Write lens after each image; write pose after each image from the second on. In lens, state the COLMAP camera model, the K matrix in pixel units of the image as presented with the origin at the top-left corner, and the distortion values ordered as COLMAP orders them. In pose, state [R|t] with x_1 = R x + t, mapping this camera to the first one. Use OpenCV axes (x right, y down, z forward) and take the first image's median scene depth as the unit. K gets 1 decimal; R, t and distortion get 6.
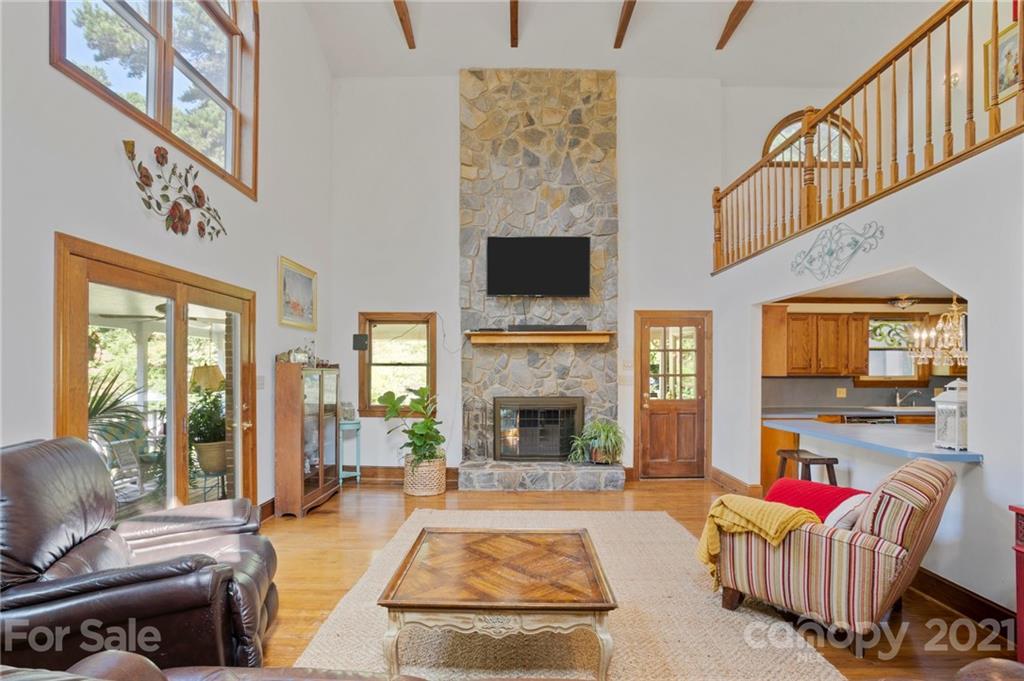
lens RADIAL K [[508.6, 0, 512.4], [0, 508.6, 352.5], [0, 0, 1]] dist [-0.043871, 0.020289]
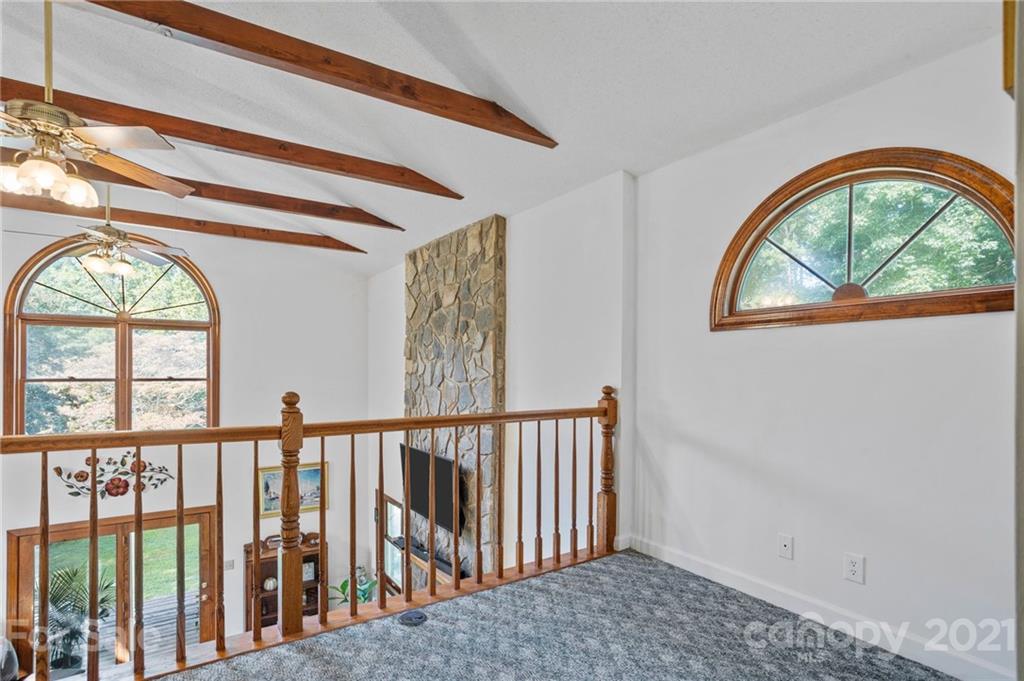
lens RADIAL K [[508.6, 0, 512.4], [0, 508.6, 352.5], [0, 0, 1]] dist [-0.043871, 0.020289]
pose [[0.544156, -0.007147, -0.838954, 1.363364], [0.017689, 0.999839, 0.002956, -0.643638], [0.838798, -0.016449, 0.544195, 1.099941]]
